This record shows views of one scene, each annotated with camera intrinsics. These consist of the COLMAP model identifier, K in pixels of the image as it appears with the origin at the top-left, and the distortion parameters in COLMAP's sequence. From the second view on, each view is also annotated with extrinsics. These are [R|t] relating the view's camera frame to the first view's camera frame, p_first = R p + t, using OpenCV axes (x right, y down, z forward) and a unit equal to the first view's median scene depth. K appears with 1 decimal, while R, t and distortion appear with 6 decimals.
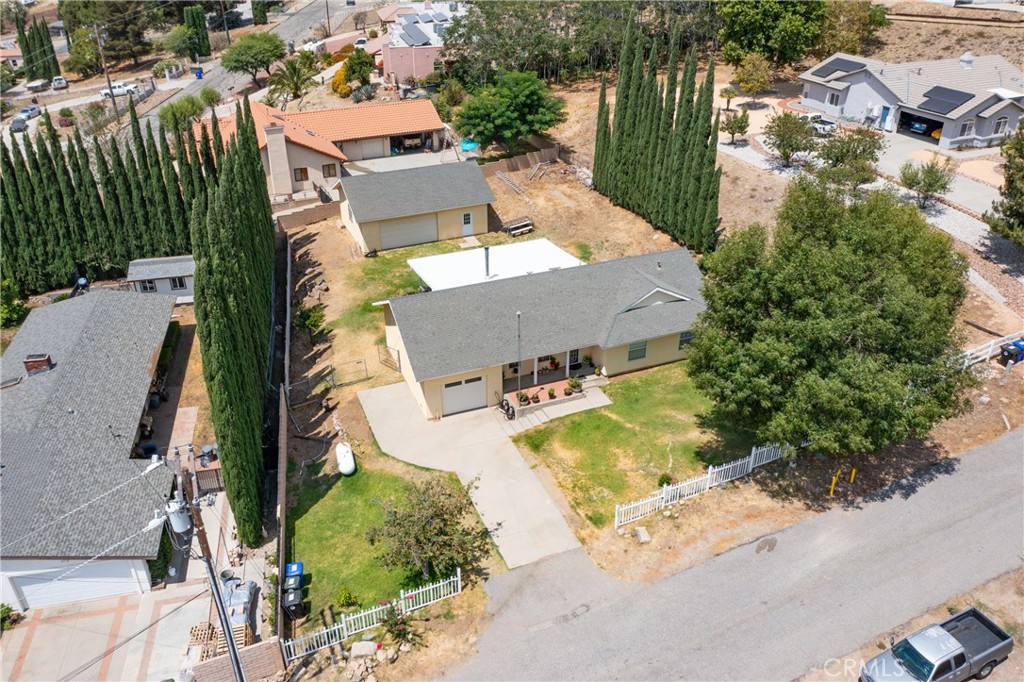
lens RADIAL K [[820.4, 0, 512.0], [0, 820.4, 341.0], [0, 0, 1]] dist [-0.015171, -0.003250]
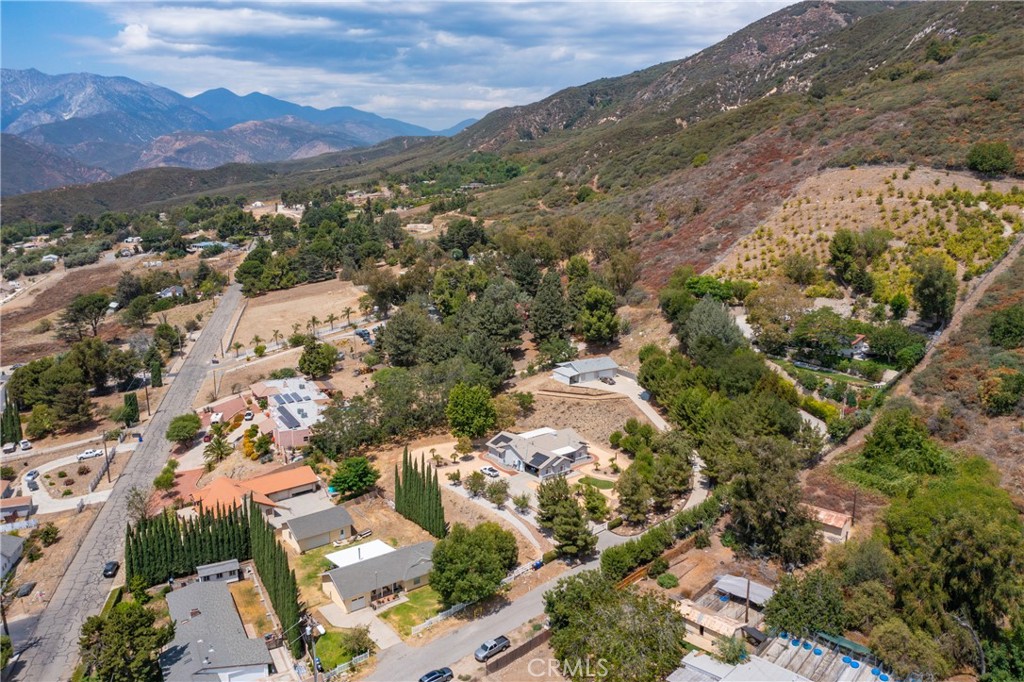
lens RADIAL K [[844.3, 0, 512.0], [0, 844.3, 341.0], [0, 0, 1]] dist [-0.015758, -0.006352]
pose [[0.968444, -0.054355, 0.243233, -0.212130], [0.120090, 0.956935, -0.264300, 0.031364], [-0.218392, 0.285170, 0.933265, -2.227507]]
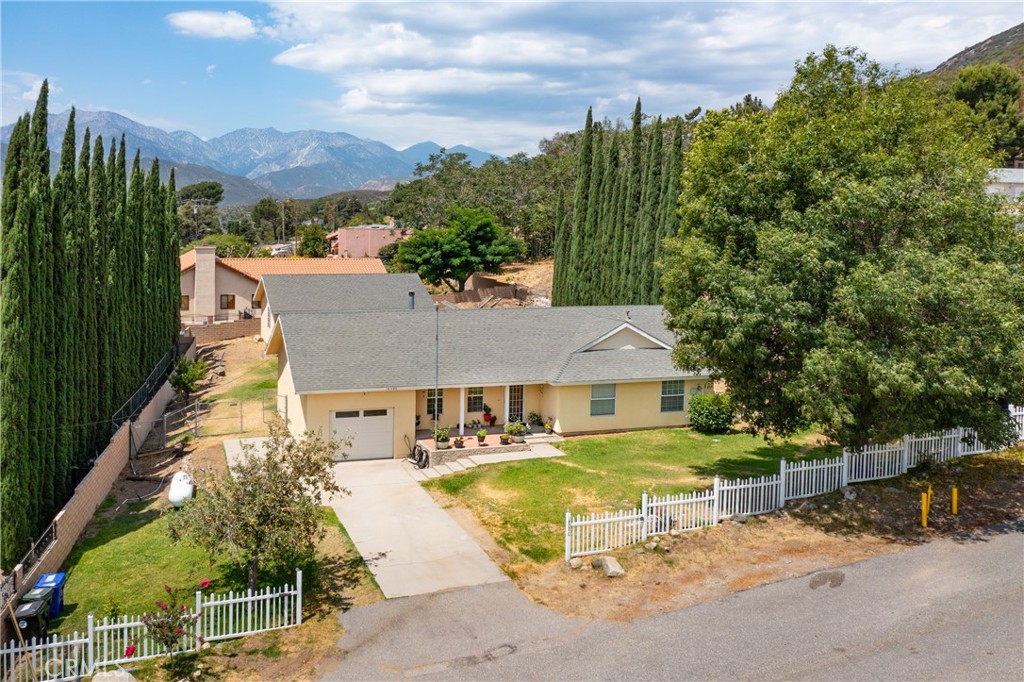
lens RADIAL K [[821.2, 0, 414.4], [0, 821.2, 339.9], [0, 0, 1]] dist [-0.013576, -0.003623]
pose [[0.993829, 0.022872, -0.108541, 0.067172], [-0.070522, 0.885579, -0.459104, 0.331346], [0.085621, 0.463926, 0.881727, 0.328703]]
